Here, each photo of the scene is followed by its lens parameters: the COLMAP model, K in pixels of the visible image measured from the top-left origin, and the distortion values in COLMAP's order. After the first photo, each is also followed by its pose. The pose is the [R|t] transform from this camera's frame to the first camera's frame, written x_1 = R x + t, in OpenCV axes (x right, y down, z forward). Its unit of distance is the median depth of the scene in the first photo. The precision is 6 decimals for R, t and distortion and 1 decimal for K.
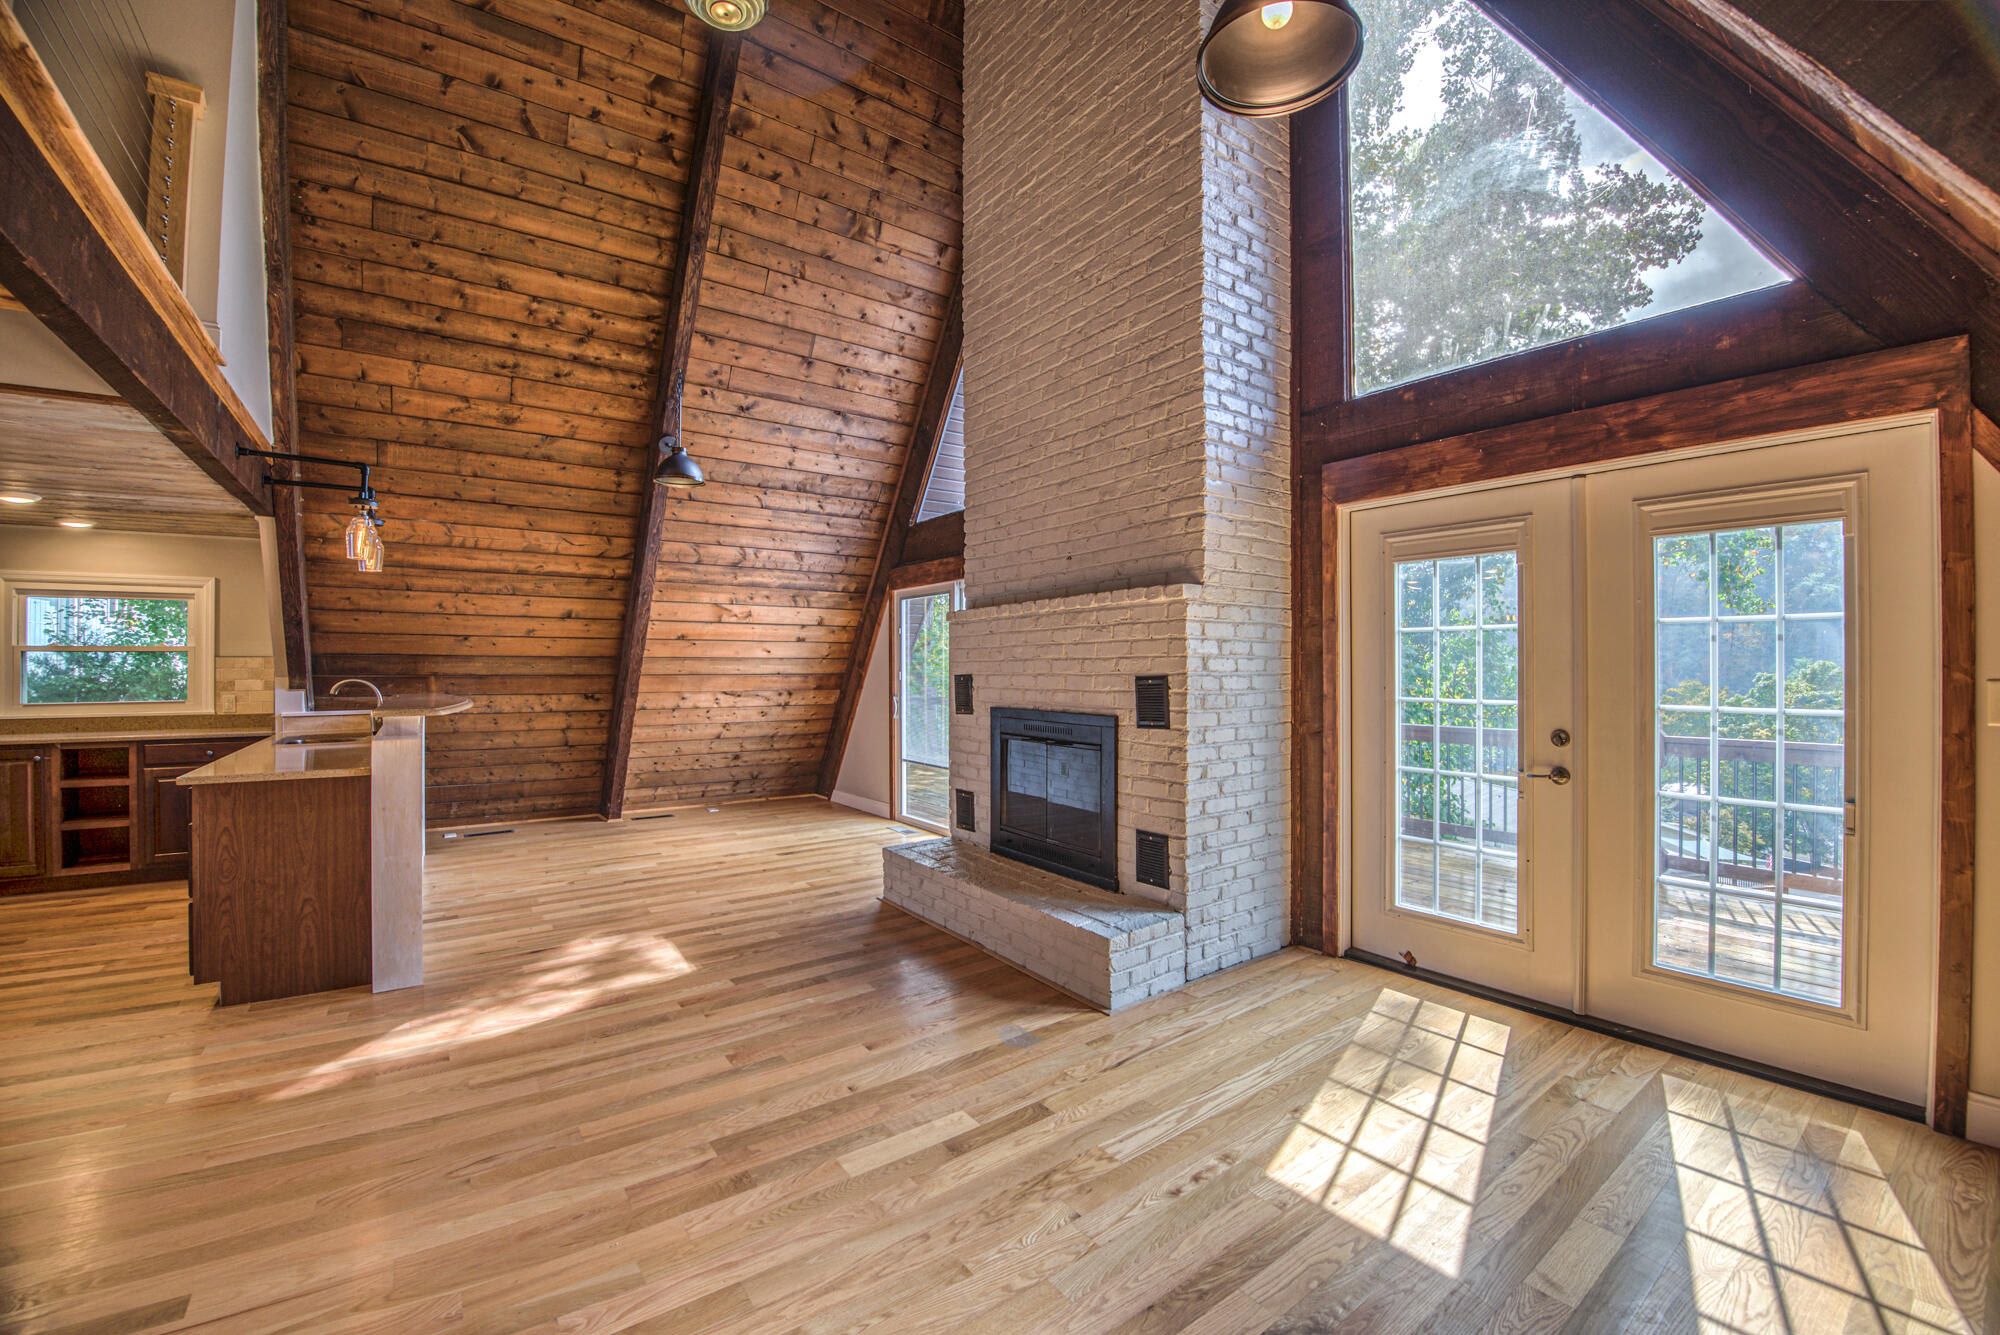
lens RADIAL K [[826.4, 0, 994.7], [0, 826.4, 657.9], [0, 0, 1]] dist [-0.024321, -0.004138]
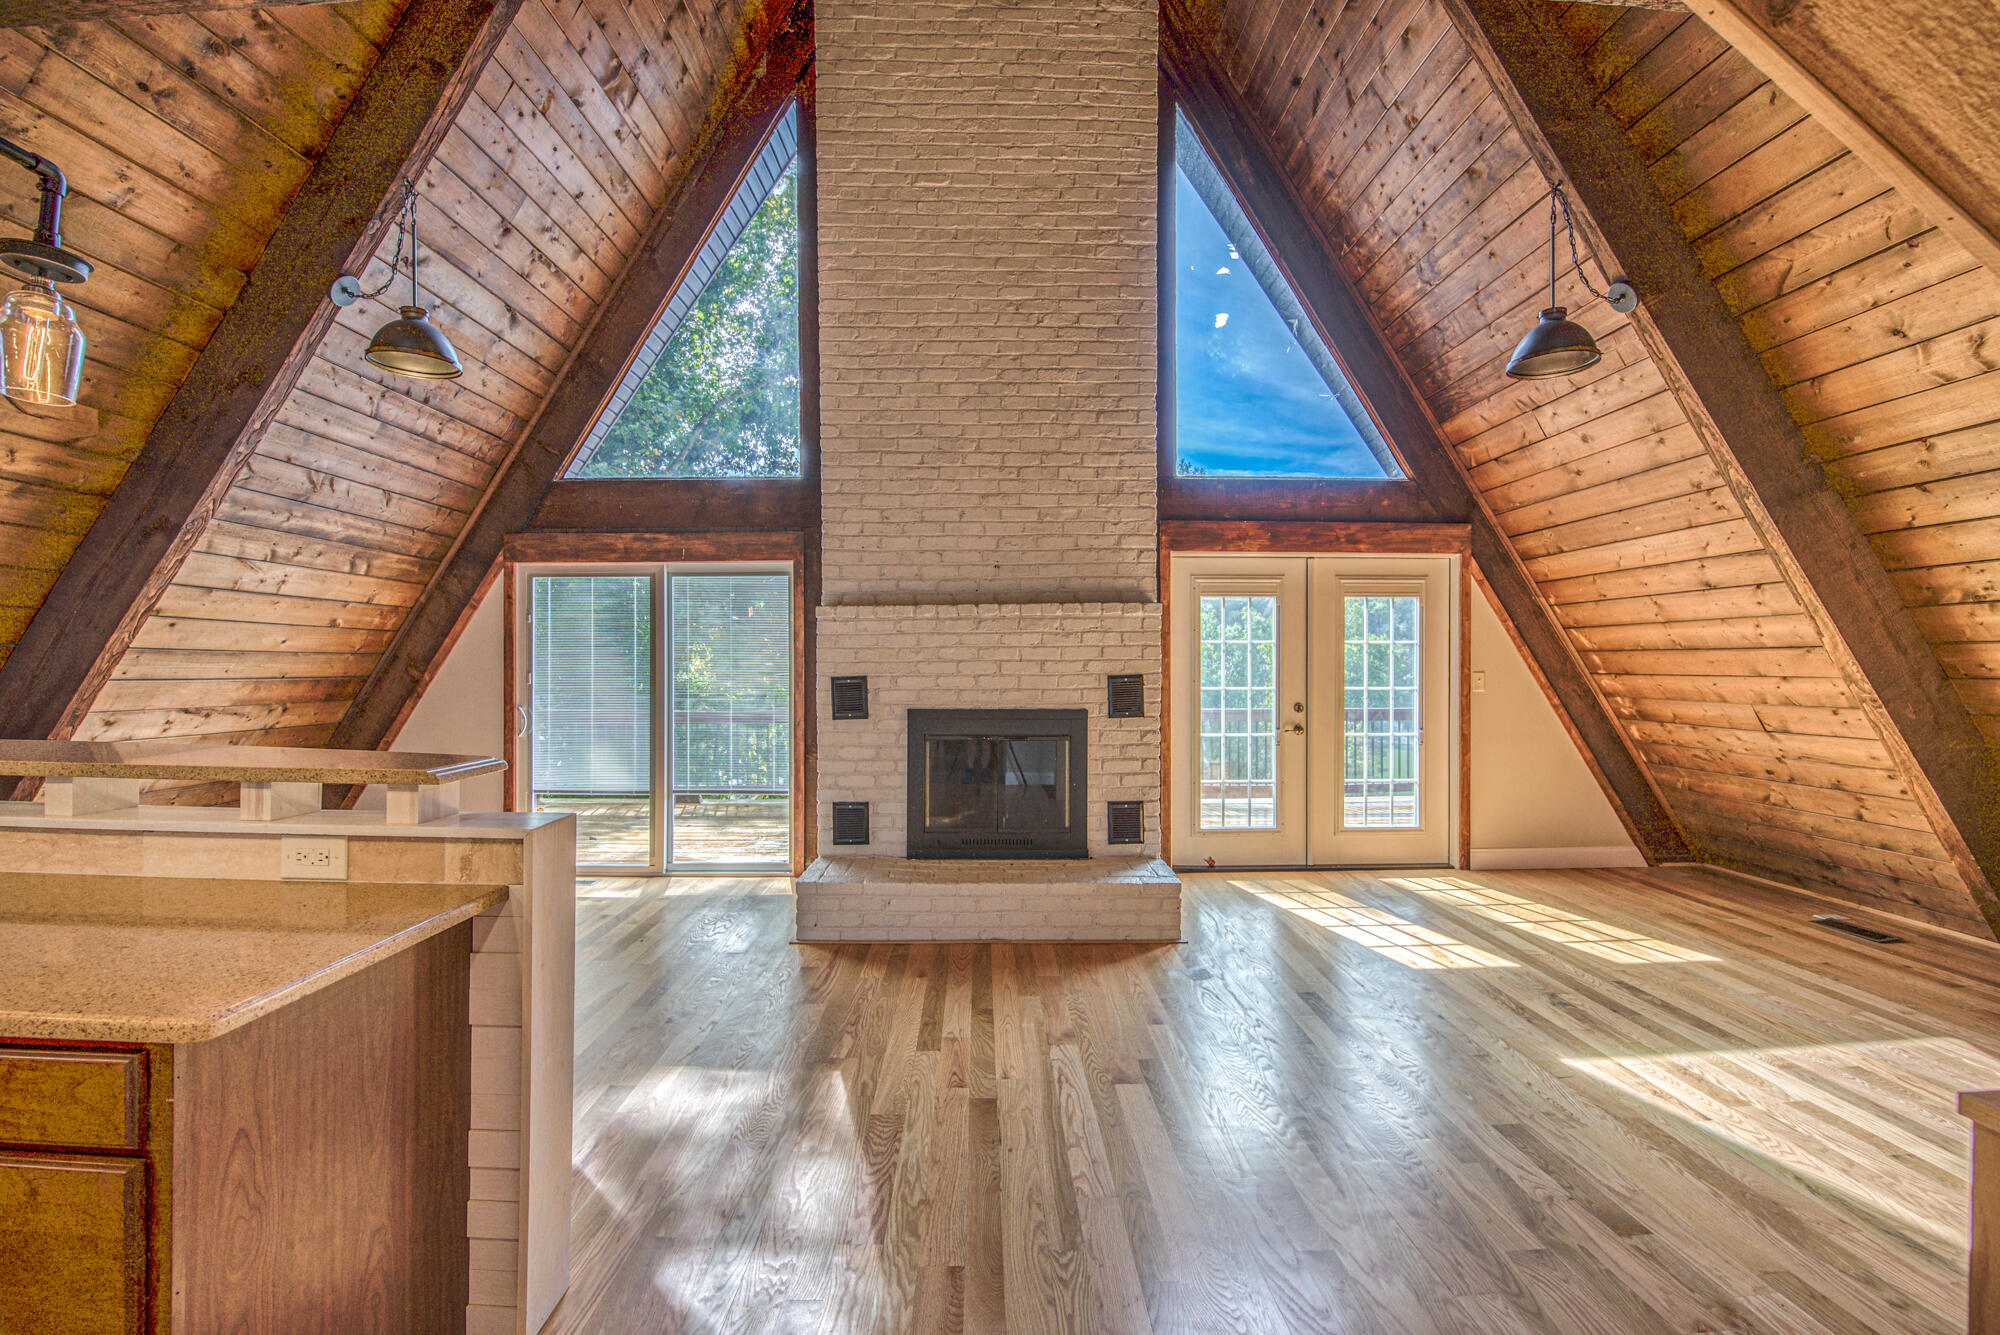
lens RADIAL K [[826.4, 0, 978.6], [0, 826.4, 673.7], [0, 0, 1]] dist [-0.024321, -0.004138]
pose [[0.580667, -0.009645, 0.814084, -0.643978], [-0.011074, 0.999744, 0.019743, -0.001573], [-0.814066, -0.020479, 0.580411, 0.314867]]
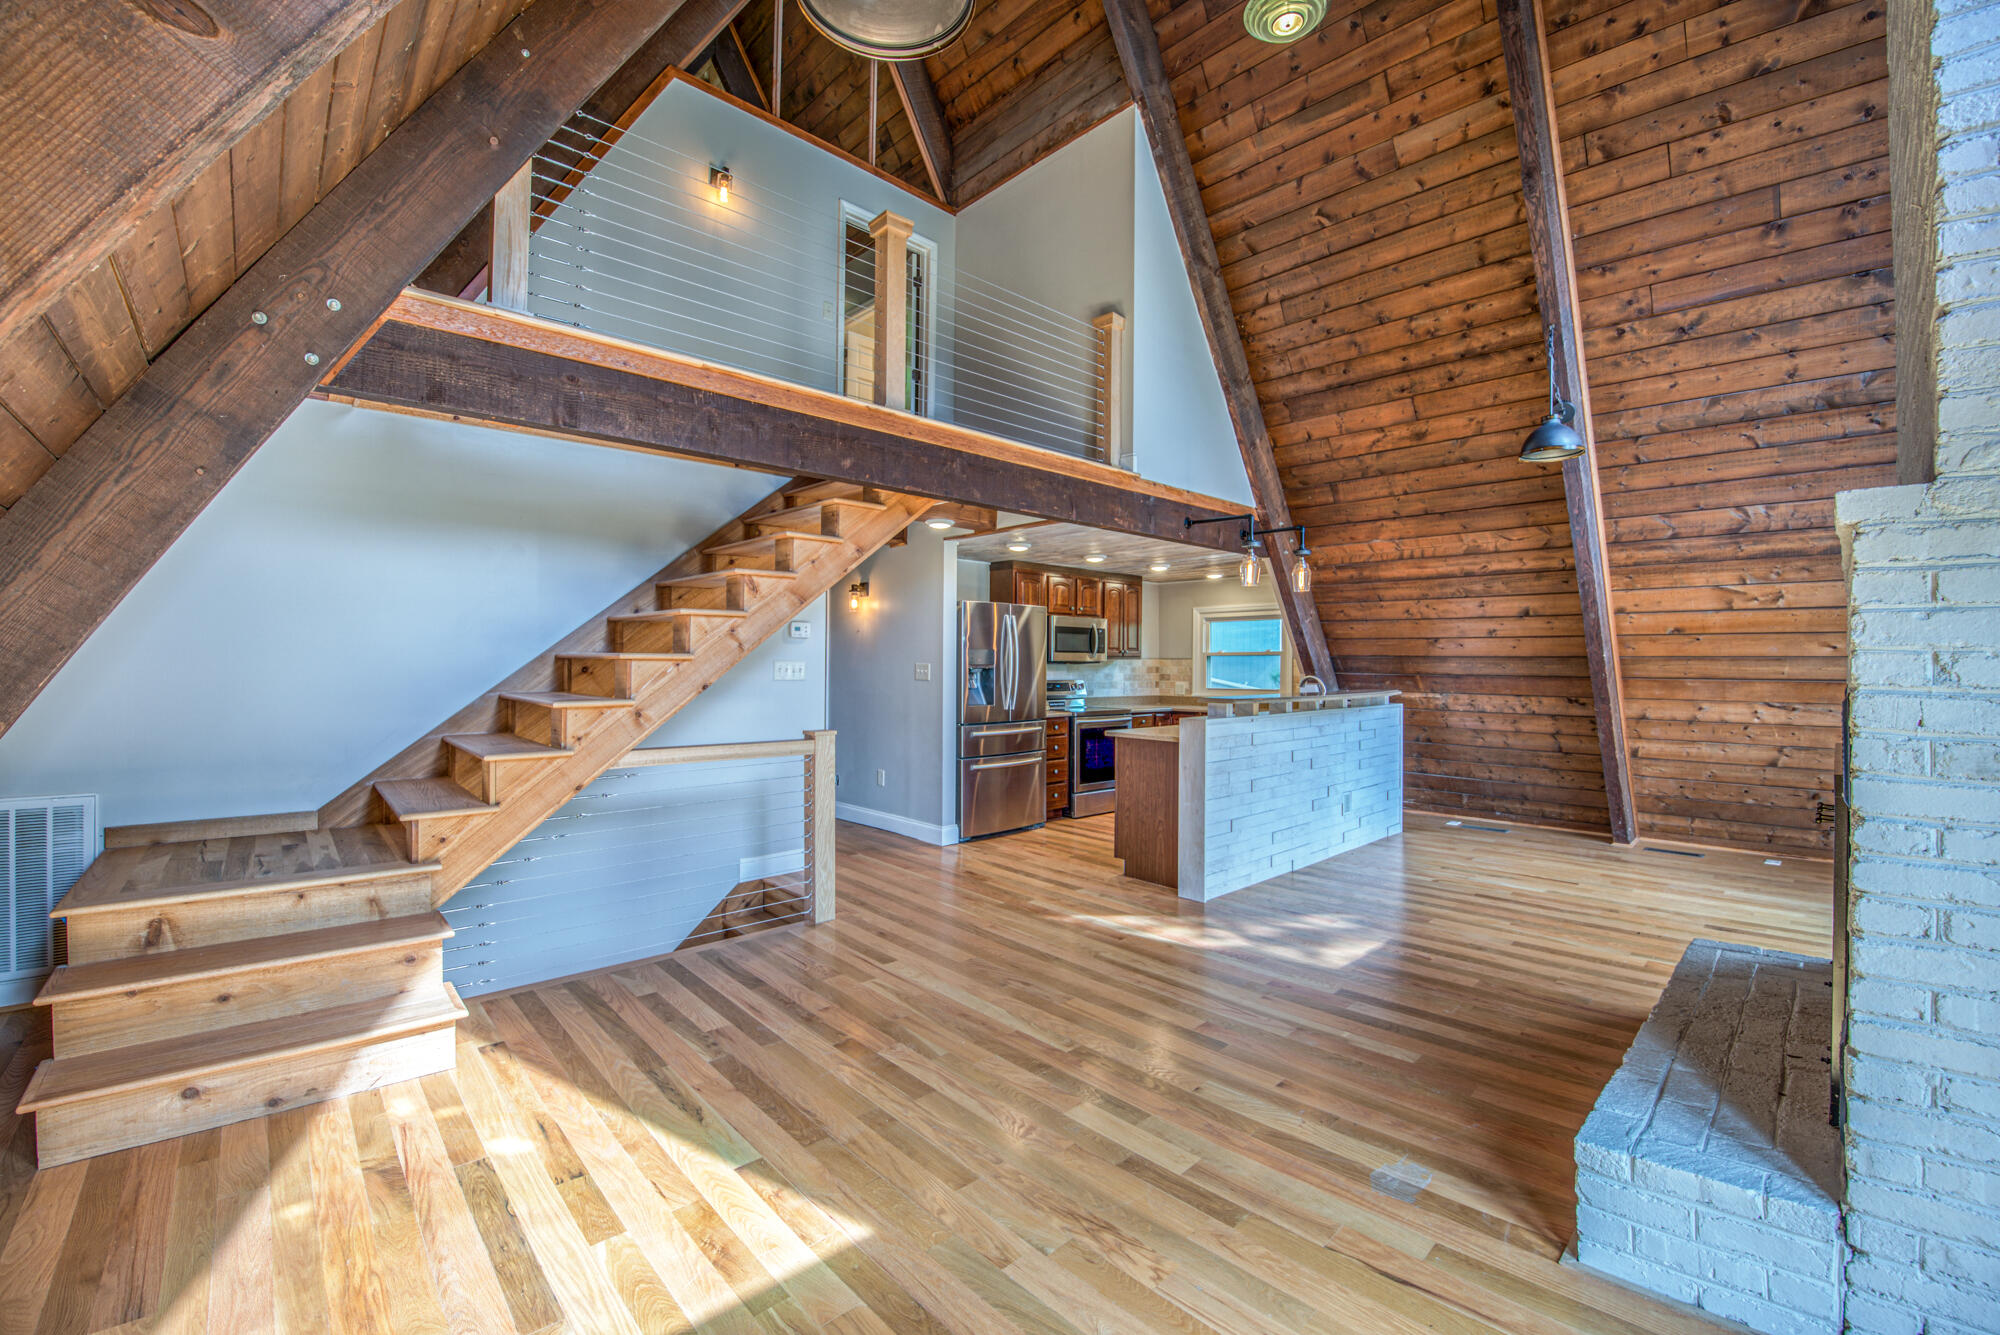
lens RADIAL K [[826.4, 0, 998.3], [0, 826.4, 656.0], [0, 0, 1]] dist [-0.024321, -0.004138]
pose [[0.143763, -0.005809, -0.989595, 0.388862], [0.002552, 0.999982, -0.005499, 0.001326], [0.989609, -0.001735, 0.143775, 0.306109]]
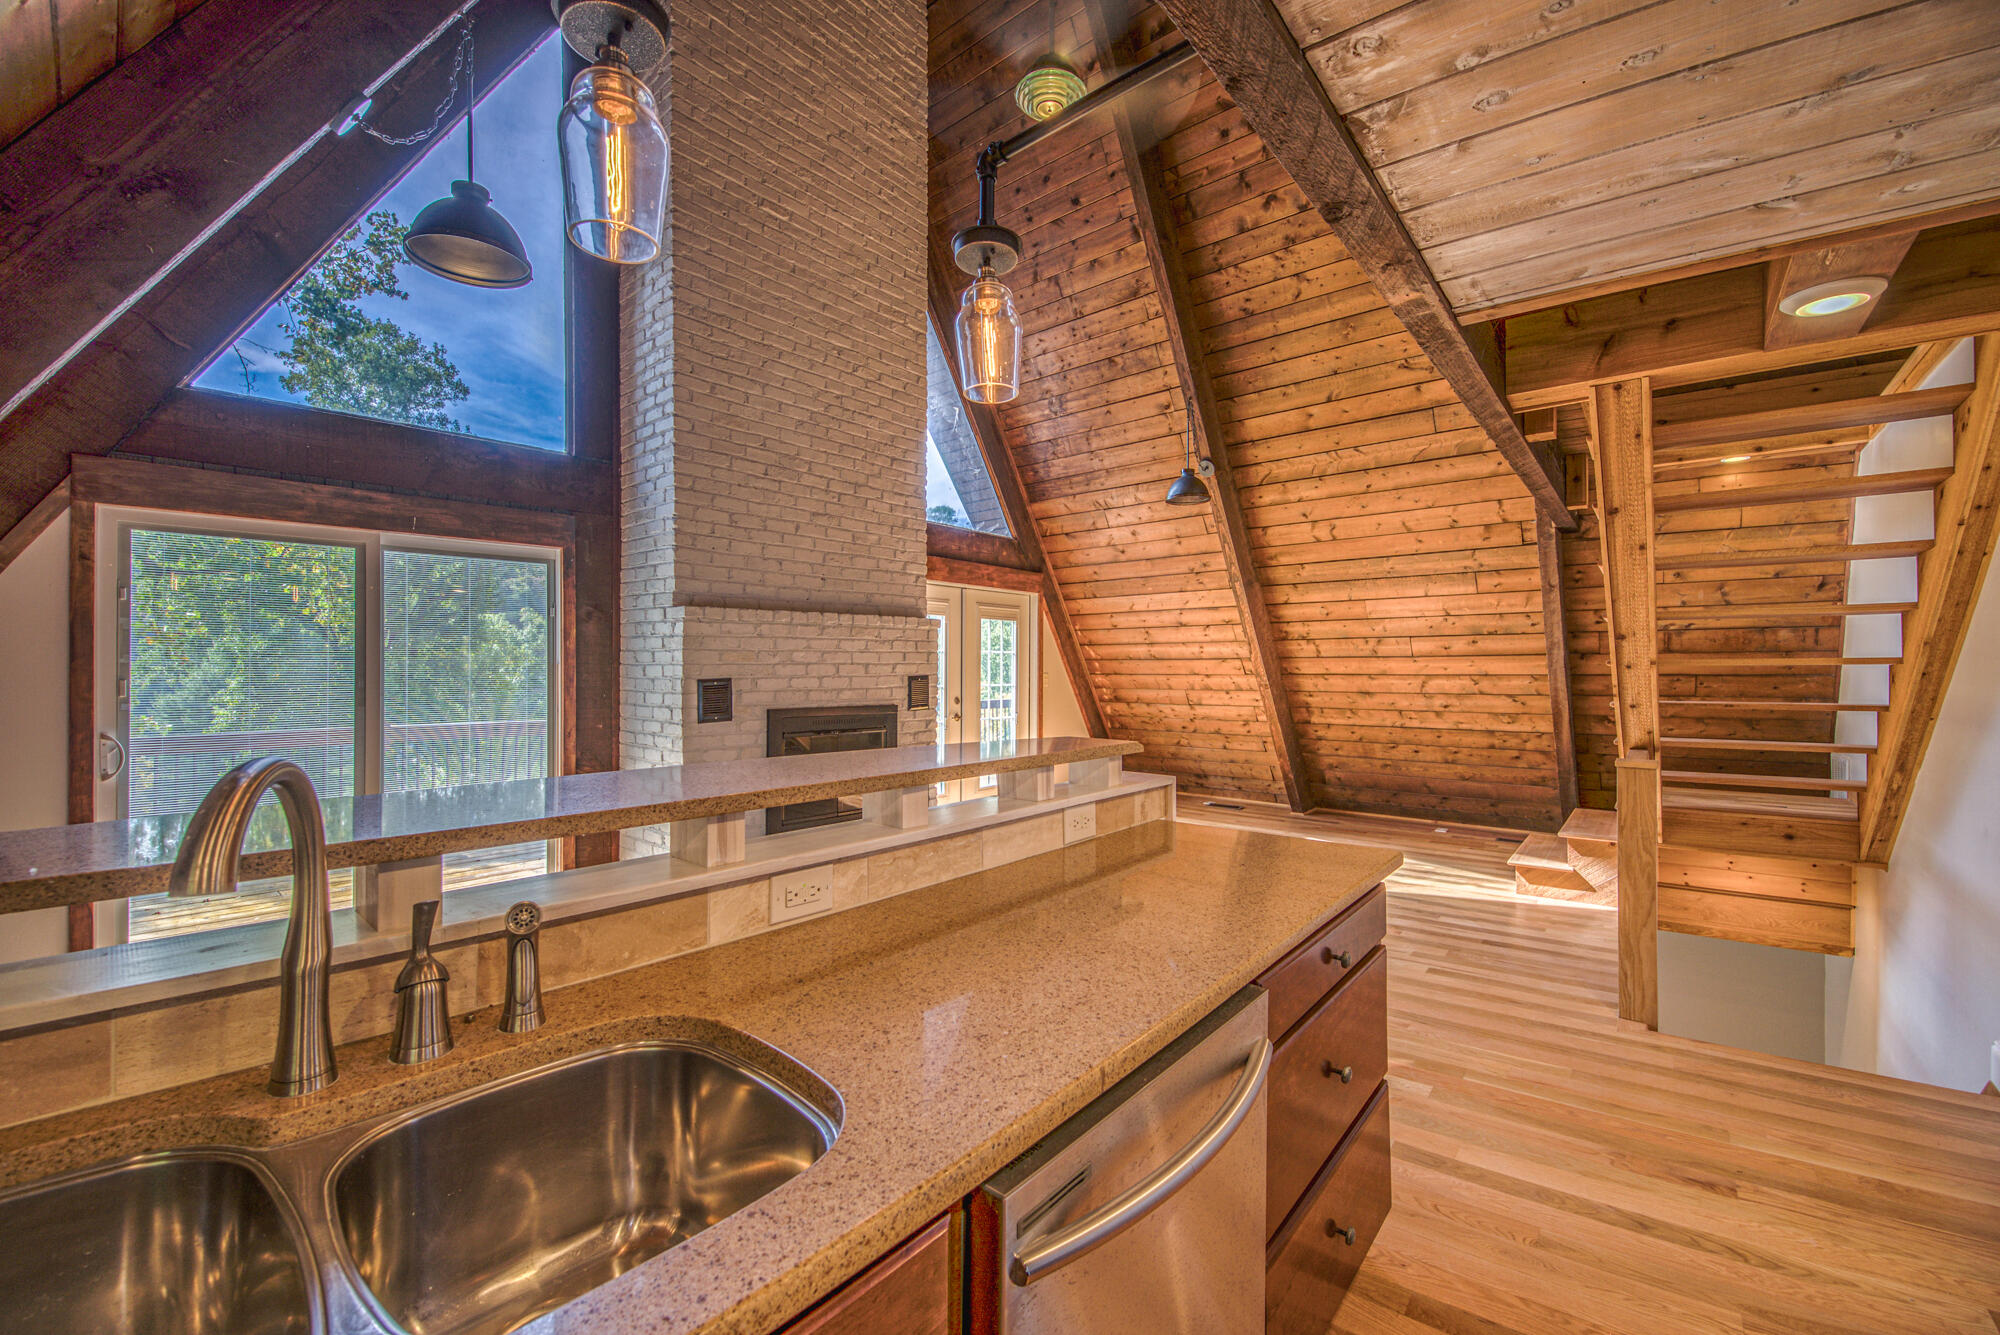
lens RADIAL K [[826.4, 0, 1004.5], [0, 826.4, 658.3], [0, 0, 1]] dist [-0.024321, -0.004138]
pose [[-0.243269, 0.011690, 0.969889, -0.908809], [-0.014822, 0.999766, -0.015767, 0.007263], [-0.969846, -0.018211, -0.243038, 0.830741]]
